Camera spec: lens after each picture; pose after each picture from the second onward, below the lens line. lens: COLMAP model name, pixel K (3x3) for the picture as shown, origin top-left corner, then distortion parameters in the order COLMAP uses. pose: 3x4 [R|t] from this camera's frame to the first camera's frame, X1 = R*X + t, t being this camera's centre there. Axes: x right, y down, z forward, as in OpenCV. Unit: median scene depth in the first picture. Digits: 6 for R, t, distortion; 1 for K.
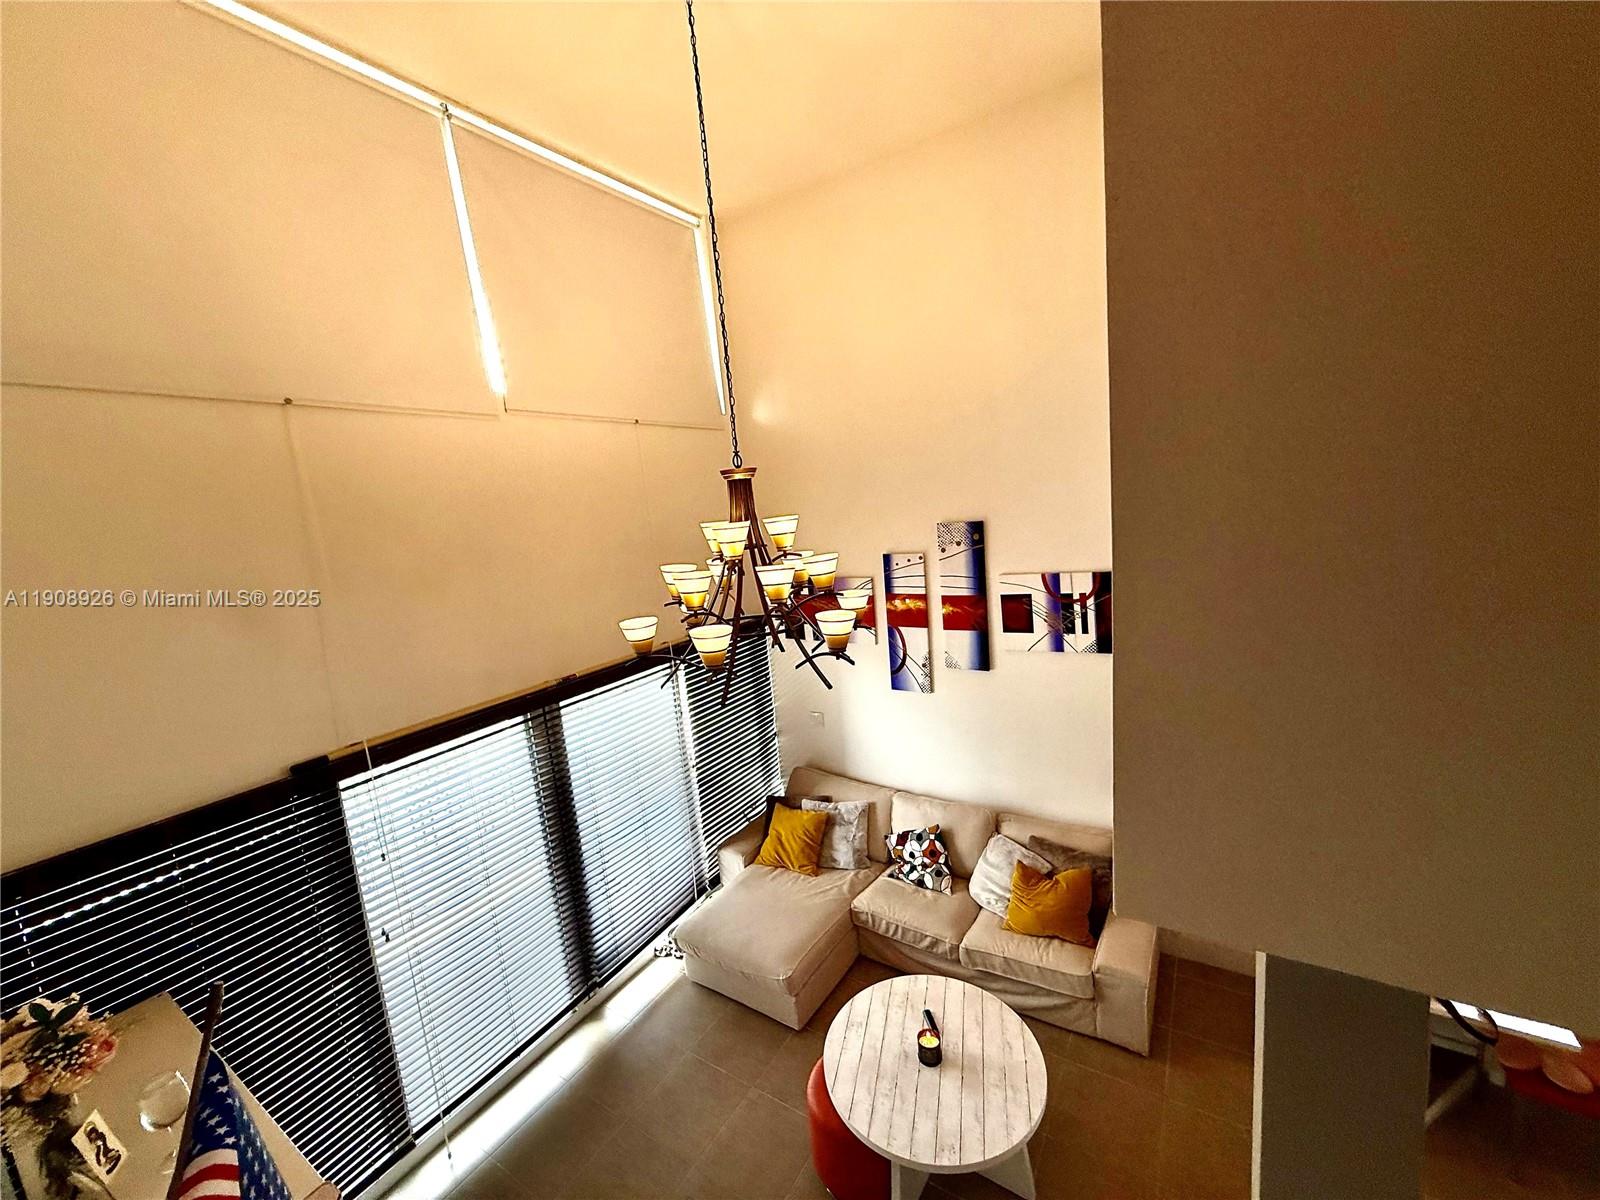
lens RADIAL K [[636.8, 0, 796.2], [0, 636.8, 598.9], [0, 0, 1]] dist [-0.001782, -0.000035]
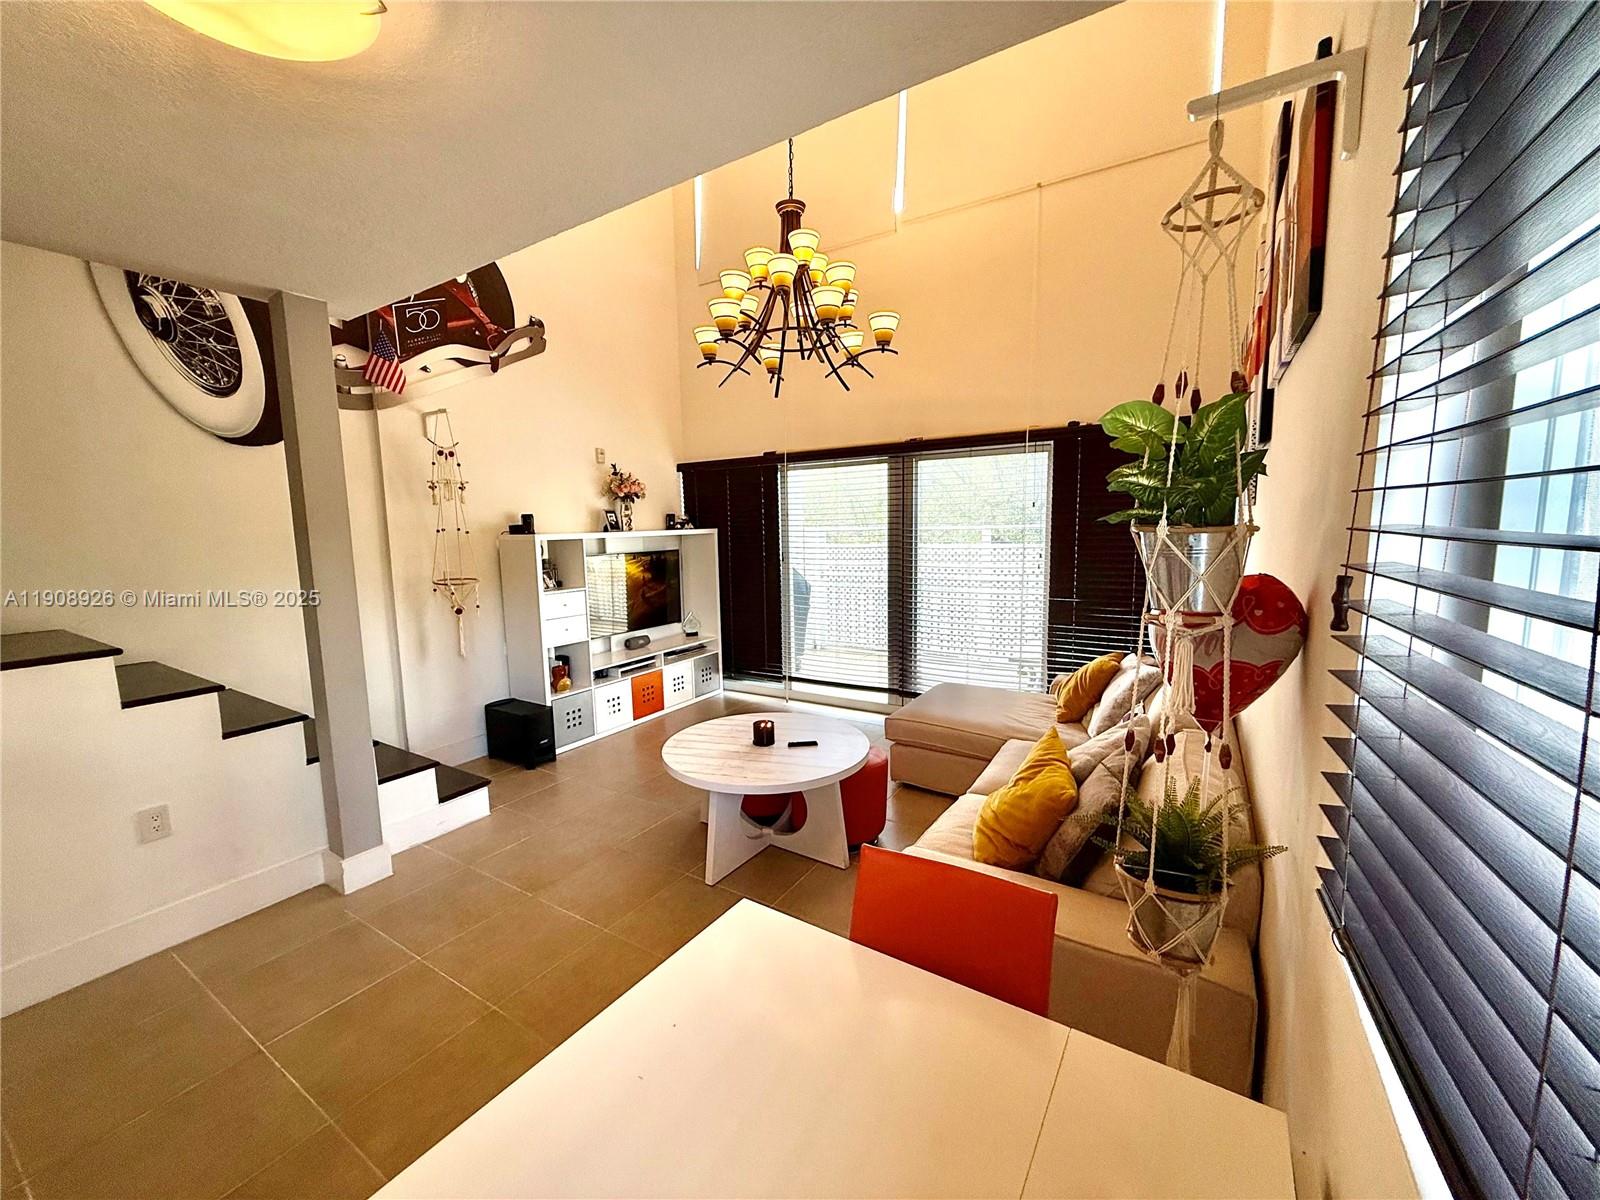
lens RADIAL K [[615.5, 0, 771.6], [0, 615.5, 593.6], [0, 0, 1]] dist [-0.000647, 0.000006]
pose [[0.010180, 0.201393, -0.979458, 0.796381], [-0.129540, 0.971520, 0.198414, 0.194365], [0.991522, 0.124859, 0.035979, 0.646887]]
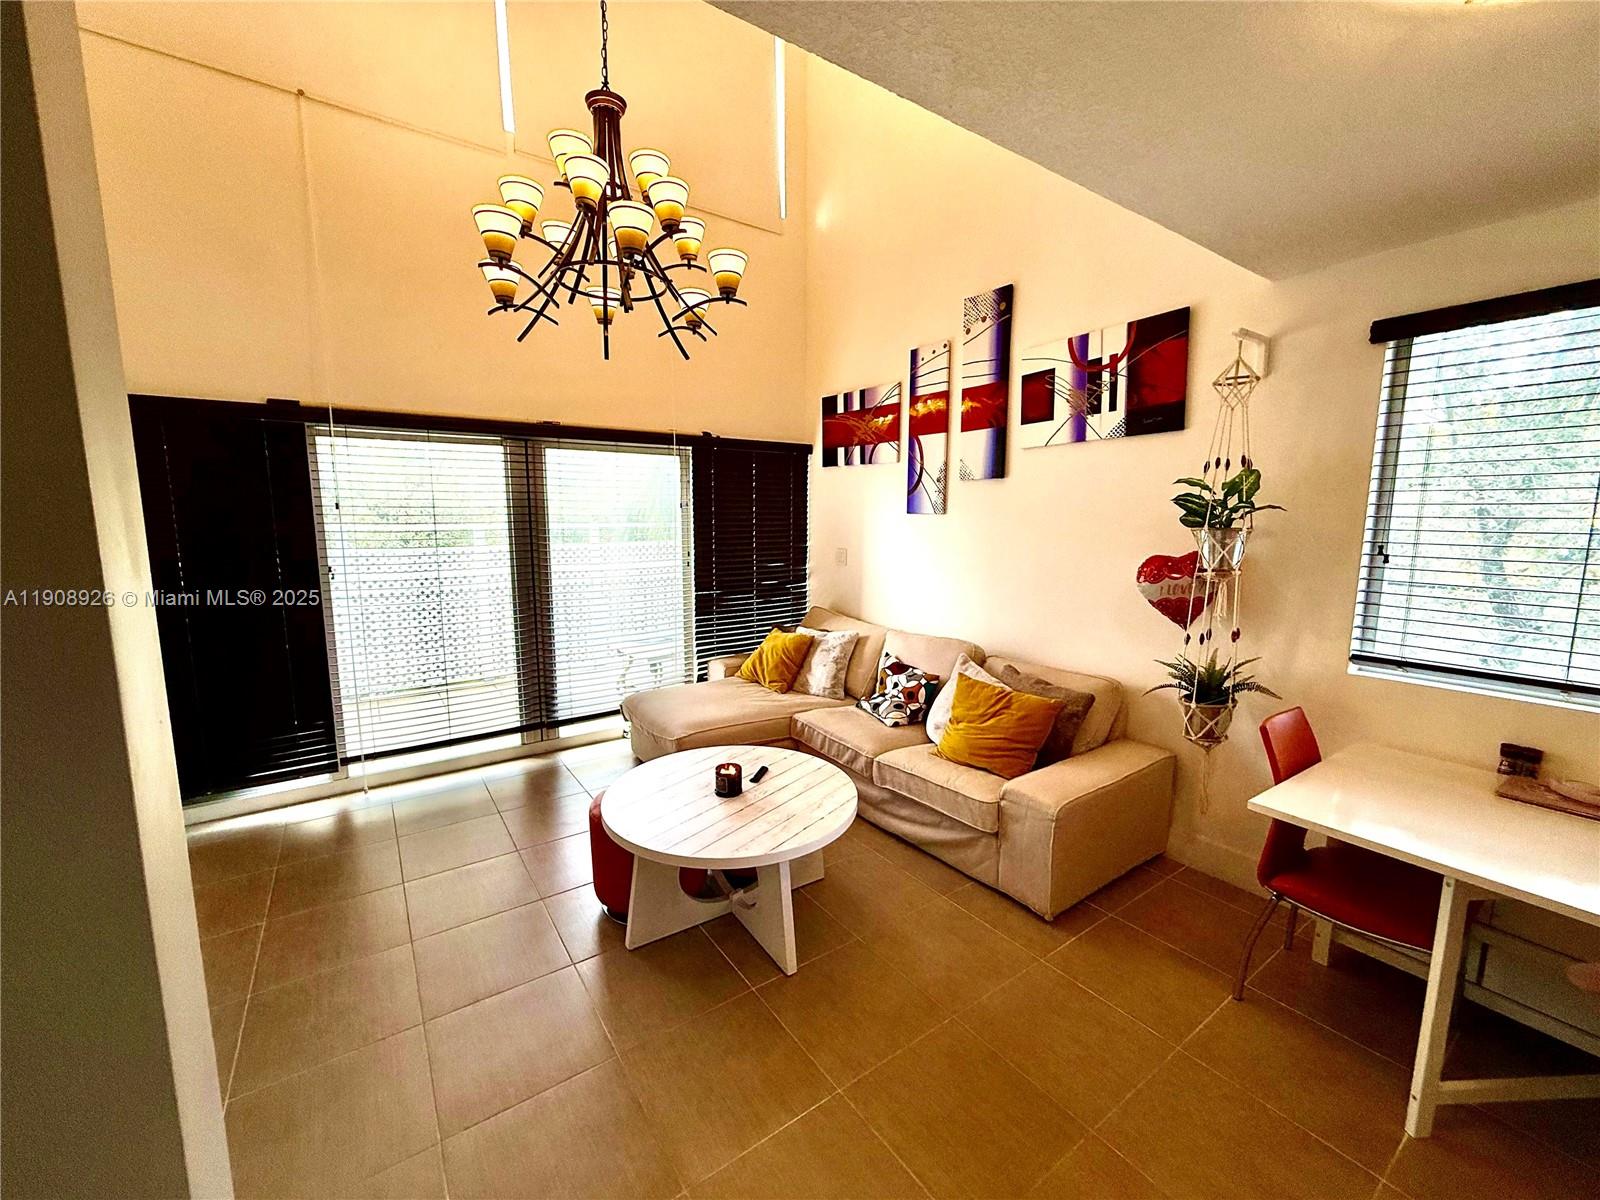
lens RADIAL K [[636.8, 0, 796.2], [0, 636.8, 598.9], [0, 0, 1]] dist [-0.001782, -0.000035]
pose [[0.921397, 0.141674, -0.361877, 0.395457], [-0.141121, 0.989593, 0.028107, 0.294593], [0.362094, 0.025170, 0.931802, 0.156926]]
